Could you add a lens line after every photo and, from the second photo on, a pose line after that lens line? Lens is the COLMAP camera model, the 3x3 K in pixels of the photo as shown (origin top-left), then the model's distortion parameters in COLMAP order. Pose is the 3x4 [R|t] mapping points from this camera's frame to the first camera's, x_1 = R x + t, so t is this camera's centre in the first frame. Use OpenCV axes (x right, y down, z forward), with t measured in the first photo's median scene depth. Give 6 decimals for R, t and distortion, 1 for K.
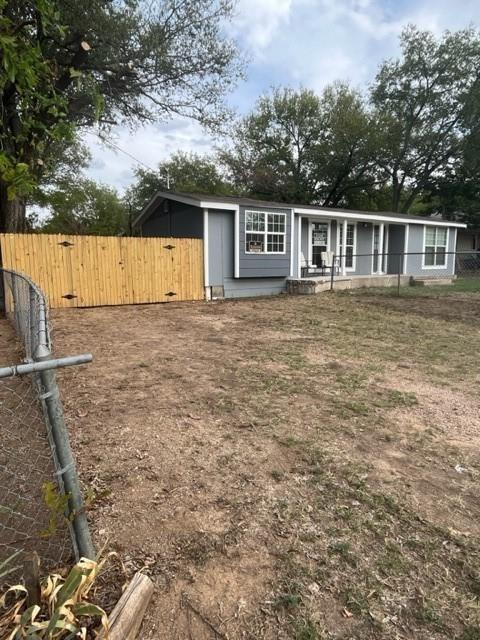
lens RADIAL K [[376.3, 0, 240.0], [0, 376.3, 320.0], [0, 0, 1]] dist [-0.000927, 0.003416]
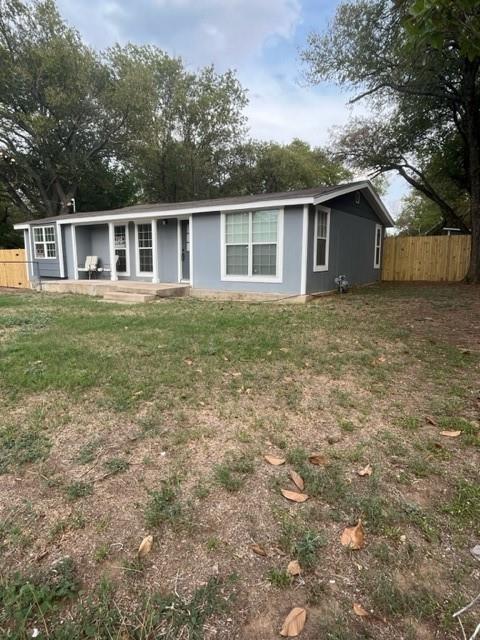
lens RADIAL K [[376.3, 0, 240.0], [0, 376.3, 320.0], [0, 0, 1]] dist [-0.000927, 0.003416]
pose [[0.426983, 0.163417, -0.889371, 1.504171], [-0.126803, 0.984637, 0.120044, -0.204581], [0.895325, 0.061518, 0.441146, 1.020672]]
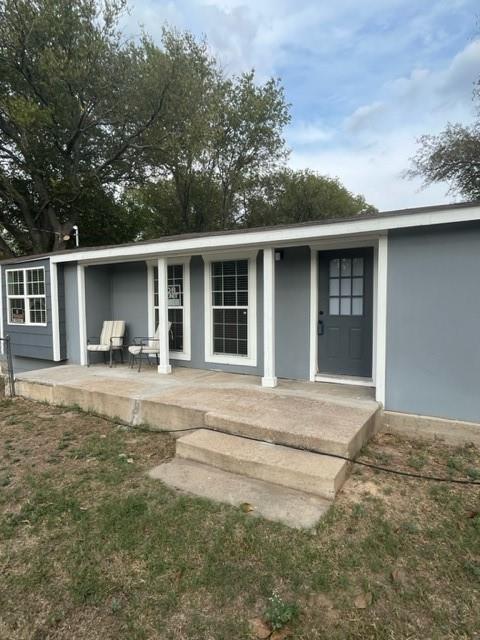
lens RADIAL K [[376.3, 0, 240.0], [0, 376.3, 320.0], [0, 0, 1]] dist [-0.000927, 0.003416]
pose [[0.457393, 0.056858, -0.887445, 0.865250], [-0.113886, 0.993481, 0.004955, -0.230958], [0.881942, 0.098801, 0.460887, 1.007351]]
